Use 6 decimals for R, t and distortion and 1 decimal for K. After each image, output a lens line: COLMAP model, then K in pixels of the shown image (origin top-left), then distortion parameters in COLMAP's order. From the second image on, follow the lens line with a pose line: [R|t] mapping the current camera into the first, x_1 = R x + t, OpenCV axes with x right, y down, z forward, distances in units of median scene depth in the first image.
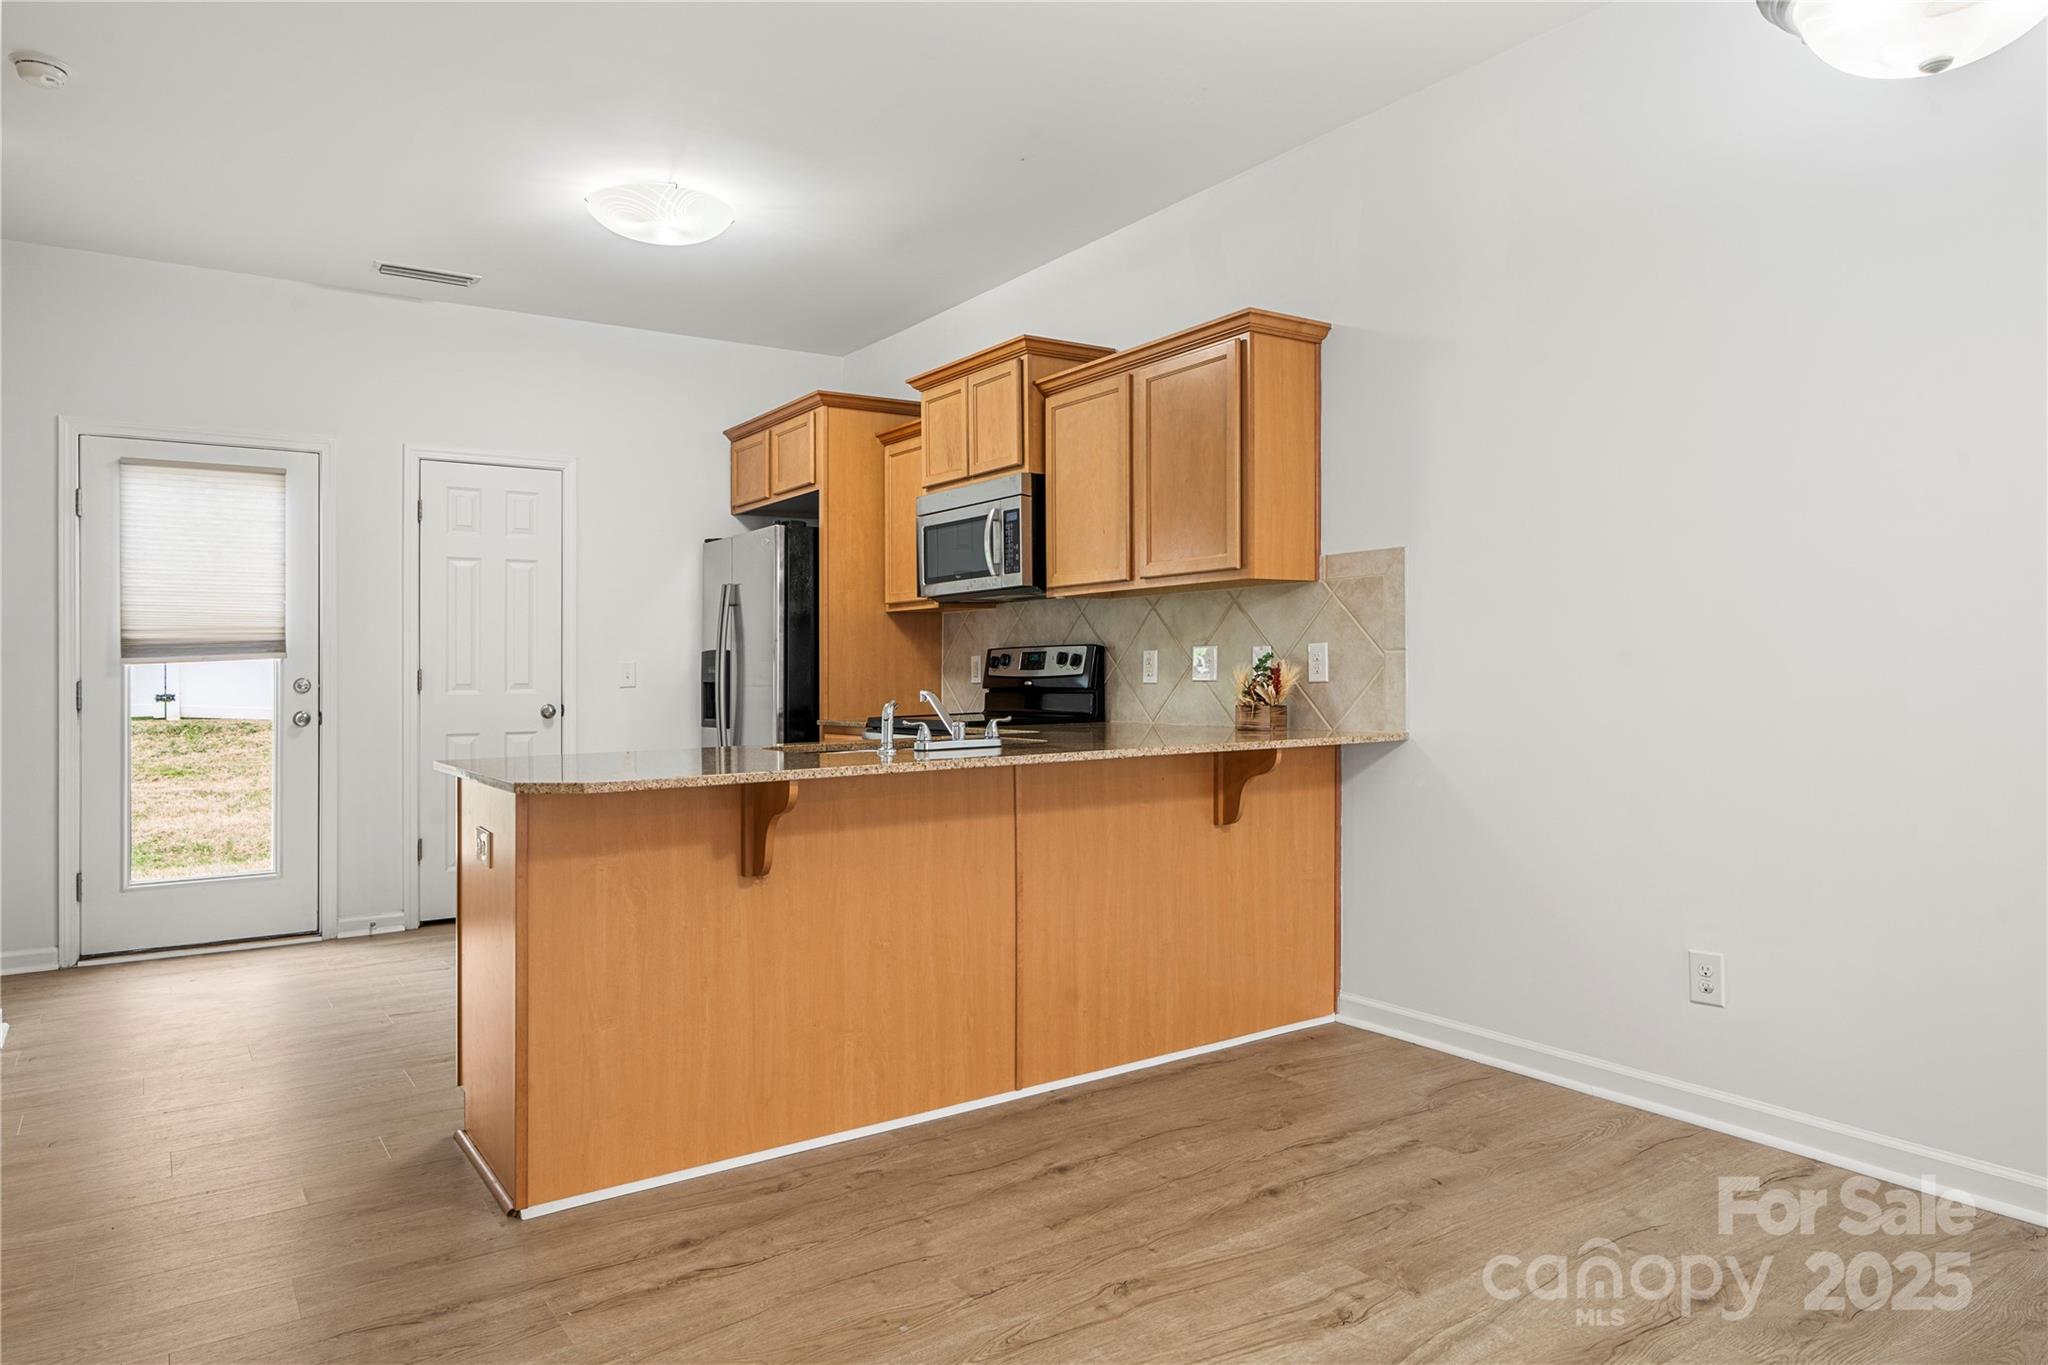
lens RADIAL K [[1274.8, 0, 1030.2], [0, 1274.8, 647.3], [0, 0, 1]] dist [0.002477, 0.000568]
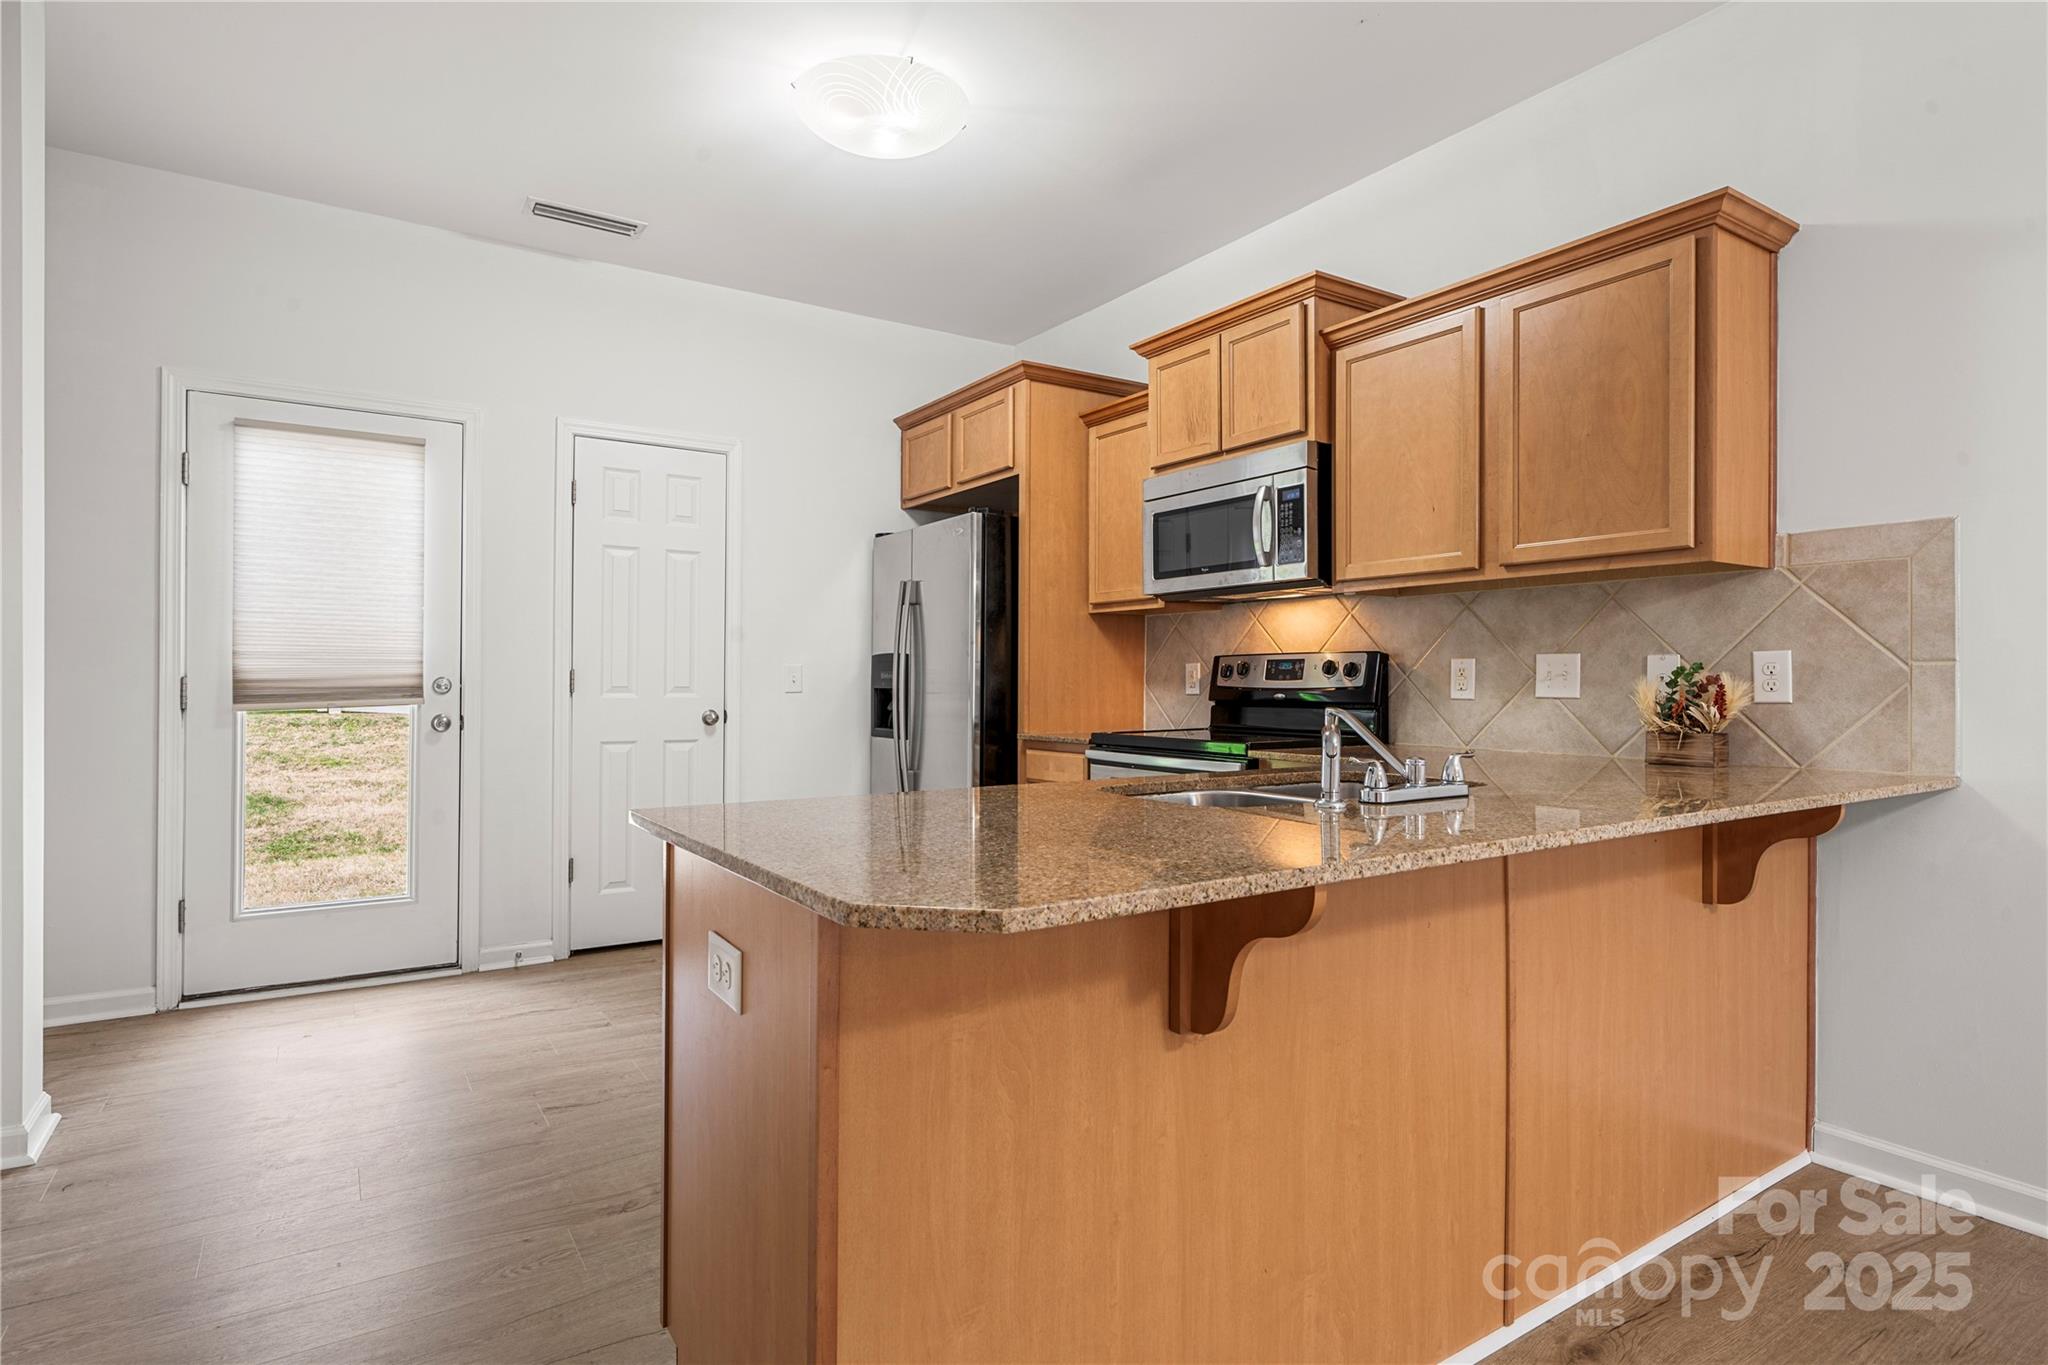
lens RADIAL K [[1046.3, 0, 1026.1], [0, 1046.3, 674.6], [0, 0, 1]] dist [-0.001931, 0.002755]
pose [[0.999715, 0.015335, -0.018286, -0.163820], [-0.015103, 0.999805, 0.012757, 0.007615], [0.018478, -0.012478, 0.999751, 0.303406]]
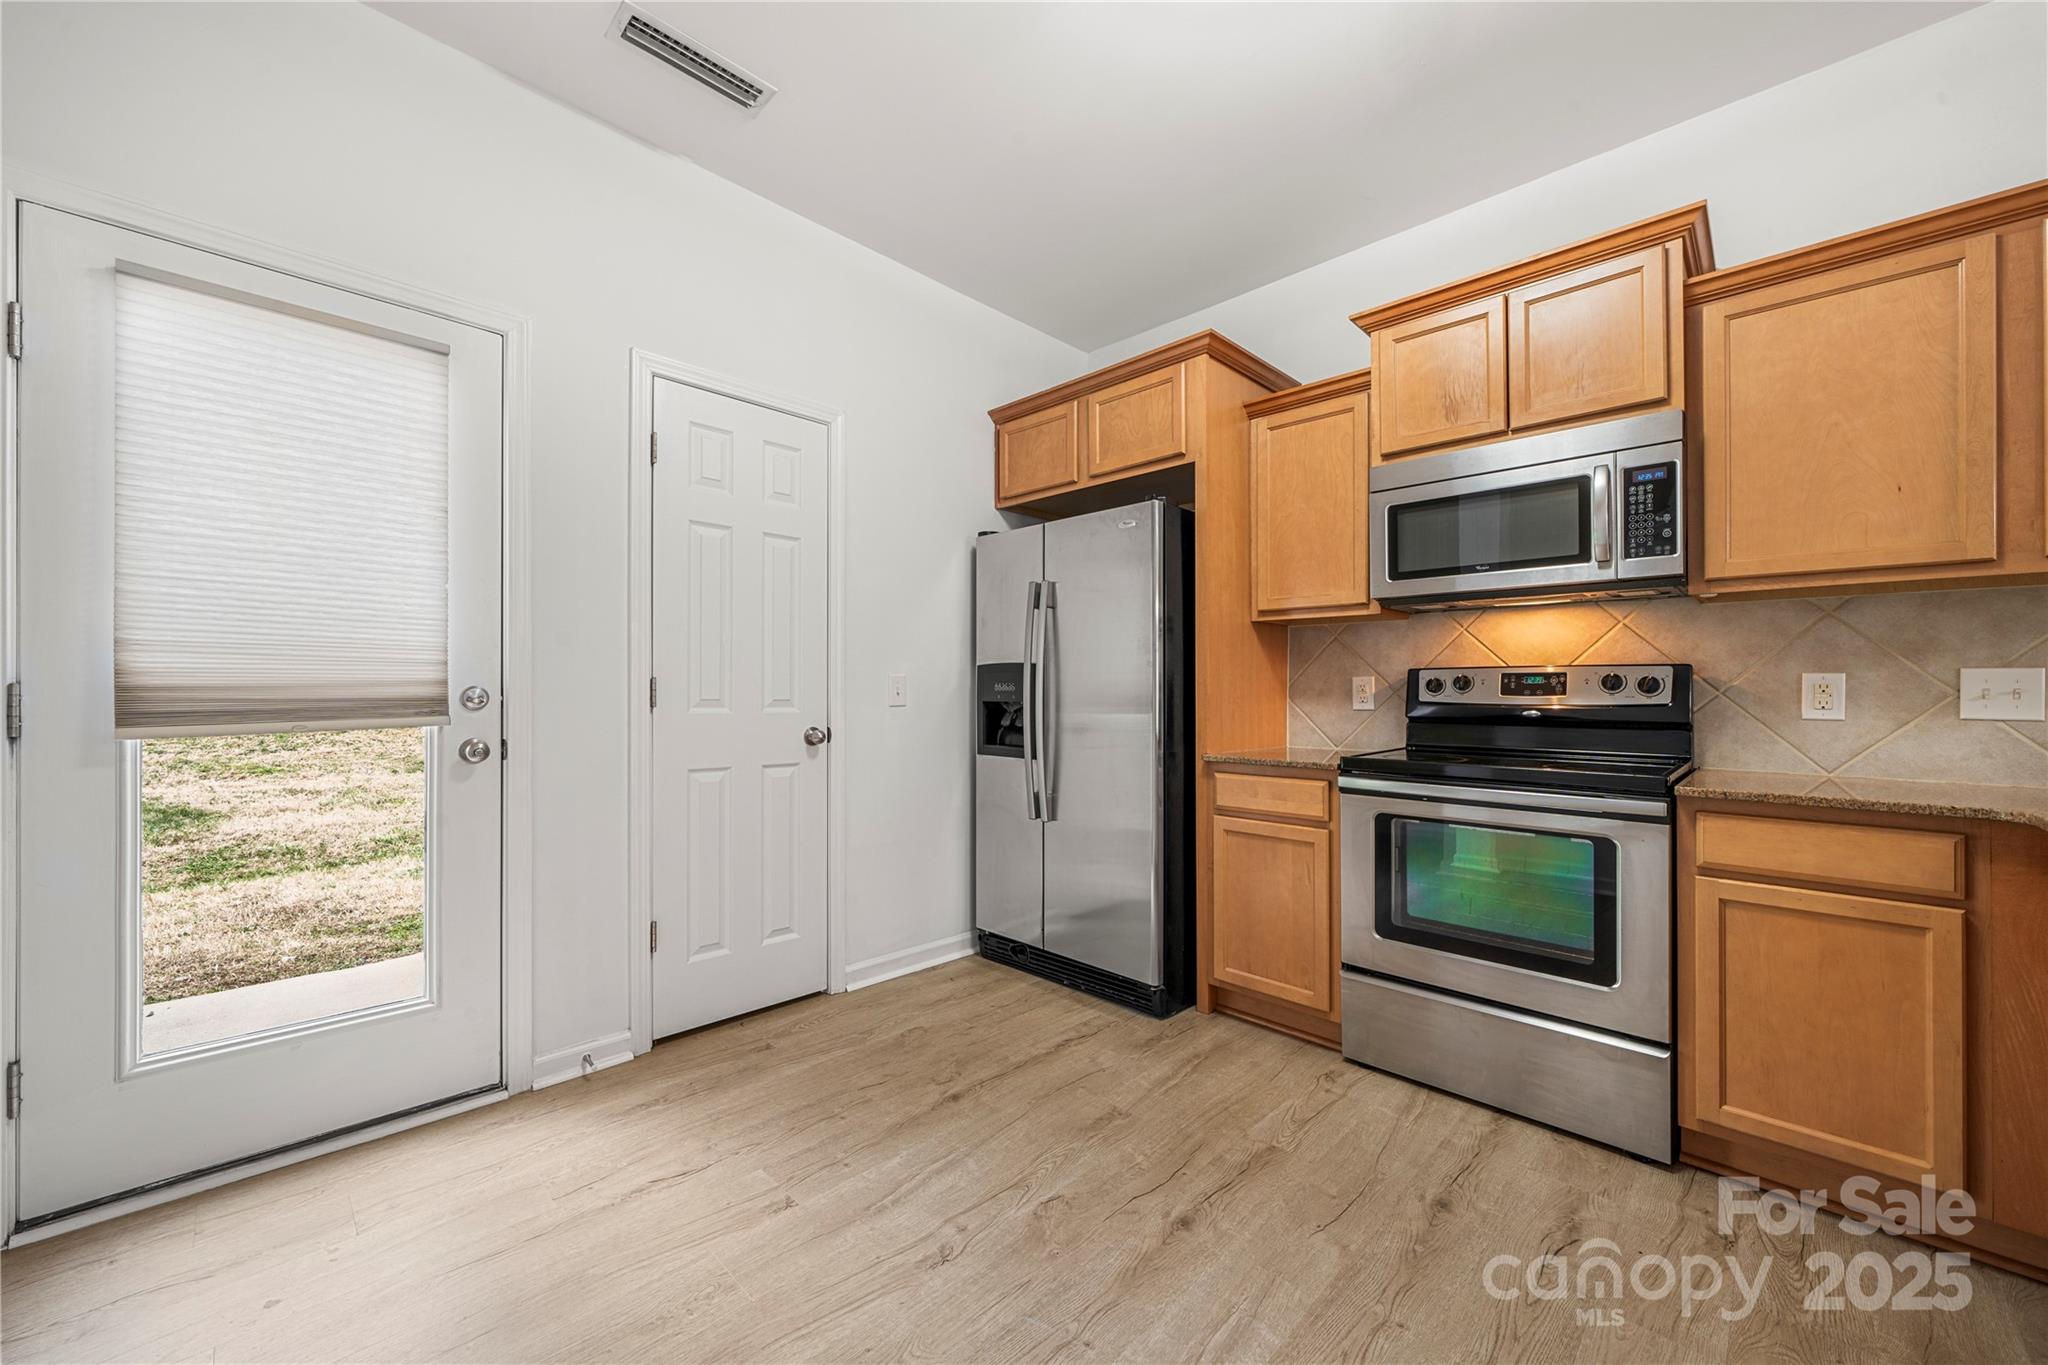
lens RADIAL K [[755.0, 0, 1008.1], [0, 755.0, 698.3], [0, 0, 1]] dist [-0.003837, -0.000141]
pose [[0.982707, 0.019807, 0.184106, -0.408181], [-0.024343, 0.999452, 0.022410, 0.016902], [-0.183562, -0.026504, 0.982651, 0.629213]]
